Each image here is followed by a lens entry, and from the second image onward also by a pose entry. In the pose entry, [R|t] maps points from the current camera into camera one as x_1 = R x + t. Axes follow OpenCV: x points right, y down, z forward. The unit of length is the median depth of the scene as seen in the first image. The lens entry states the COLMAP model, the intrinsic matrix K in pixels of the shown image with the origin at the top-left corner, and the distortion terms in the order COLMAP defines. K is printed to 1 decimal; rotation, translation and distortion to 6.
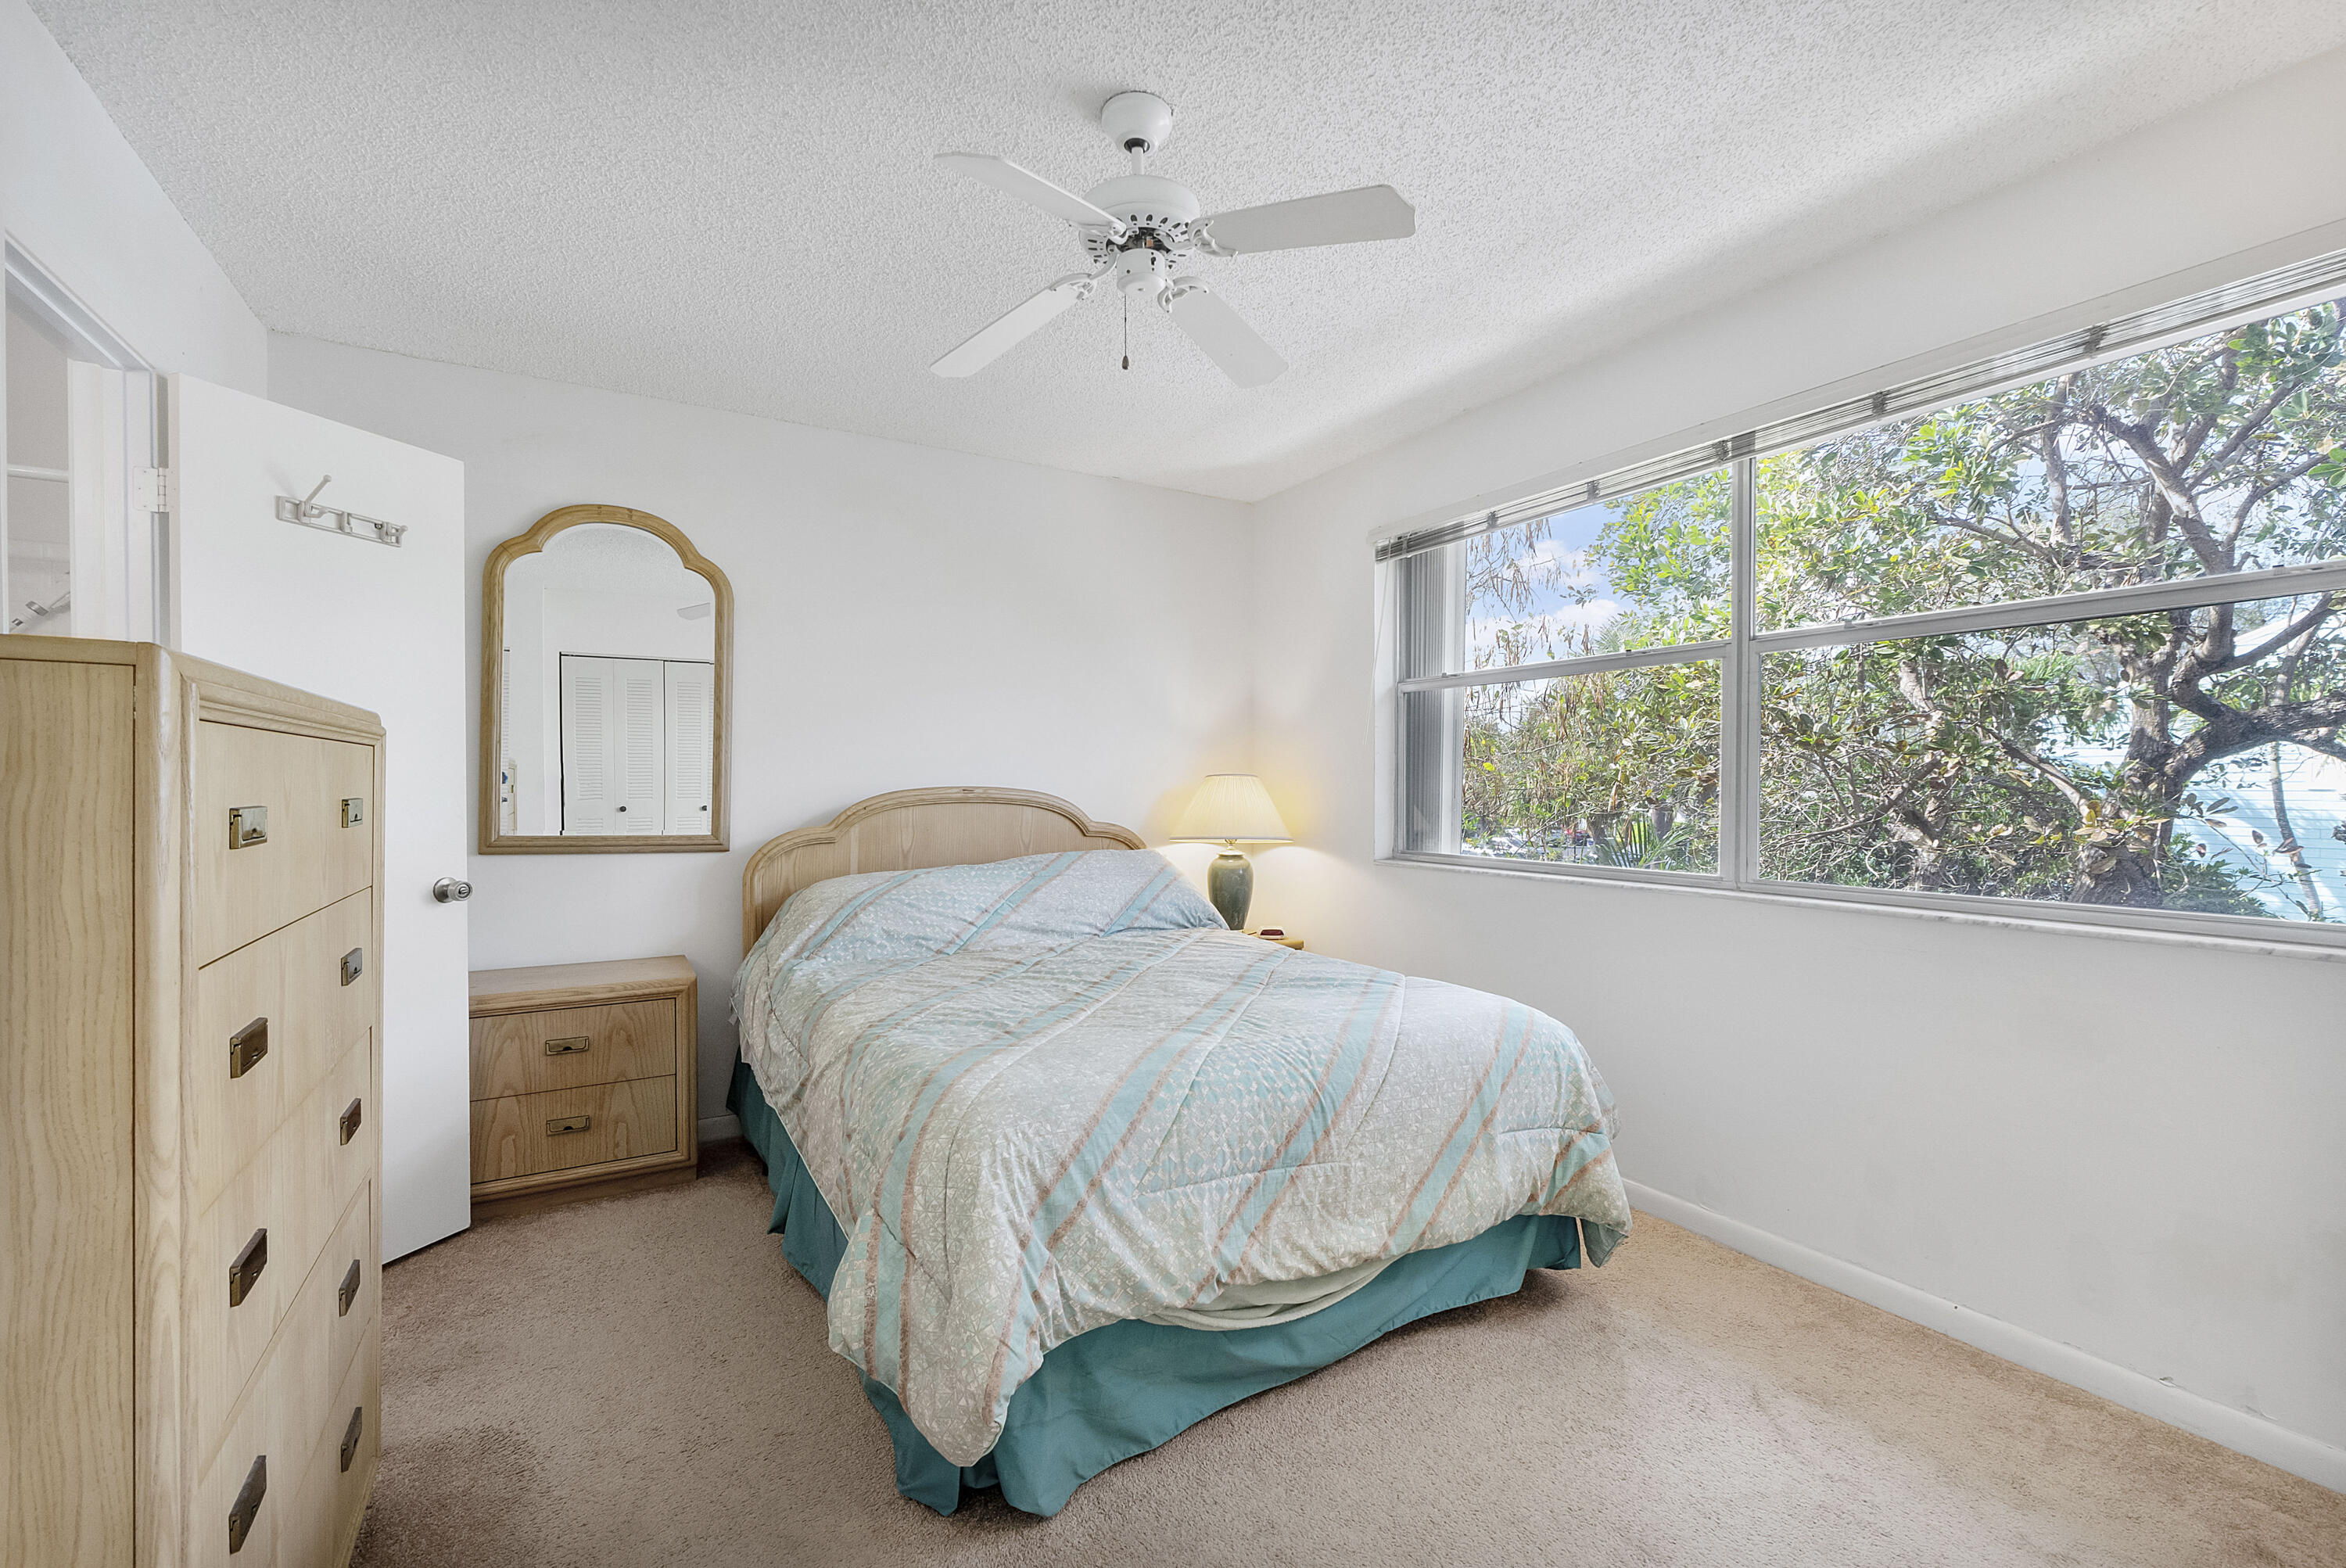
lens RADIAL K [[1003.5, 0, 1176.6], [0, 1003.5, 793.1], [0, 0, 1]] dist [-0.000162, -0.000164]
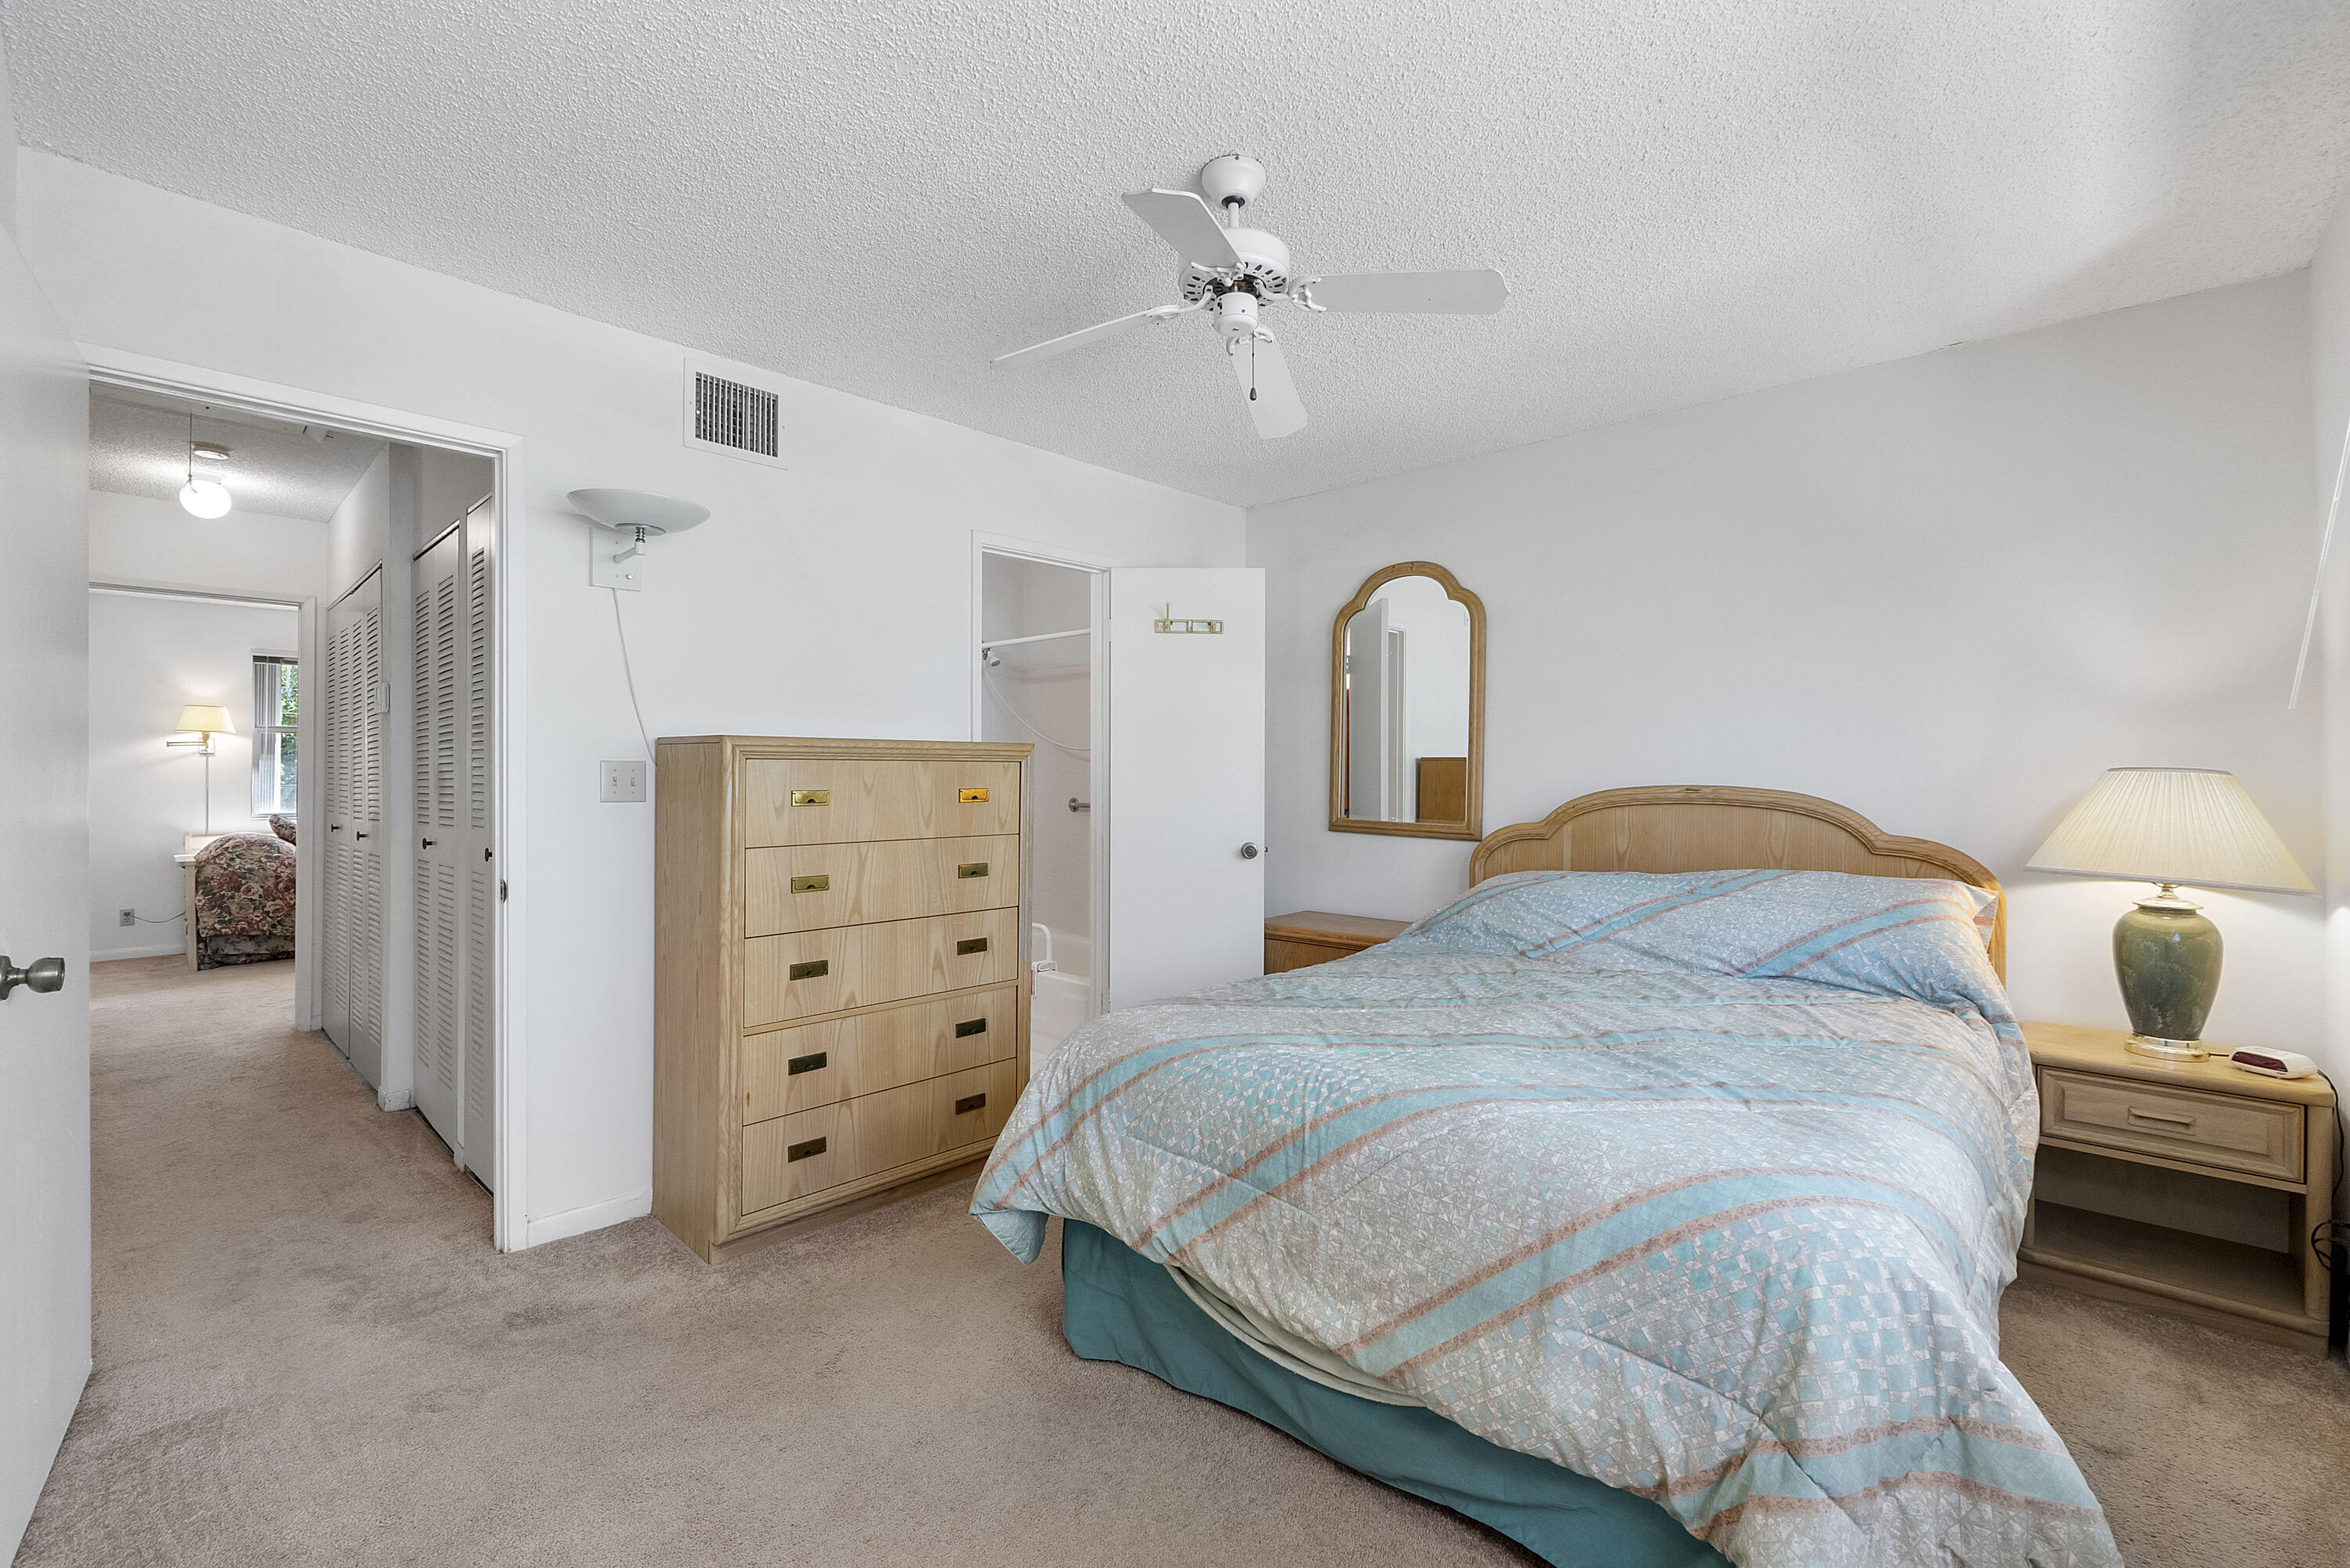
lens RADIAL K [[995.1, 0, 1172.9], [0, 995.1, 773.7], [0, 0, 1]] dist [-0.001778, -0.000554]
pose [[0.278561, -0.007222, -0.960391, 0.863839], [-0.010653, 0.999887, -0.010609, -0.004479], [0.960359, 0.013186, 0.278453, 0.576420]]
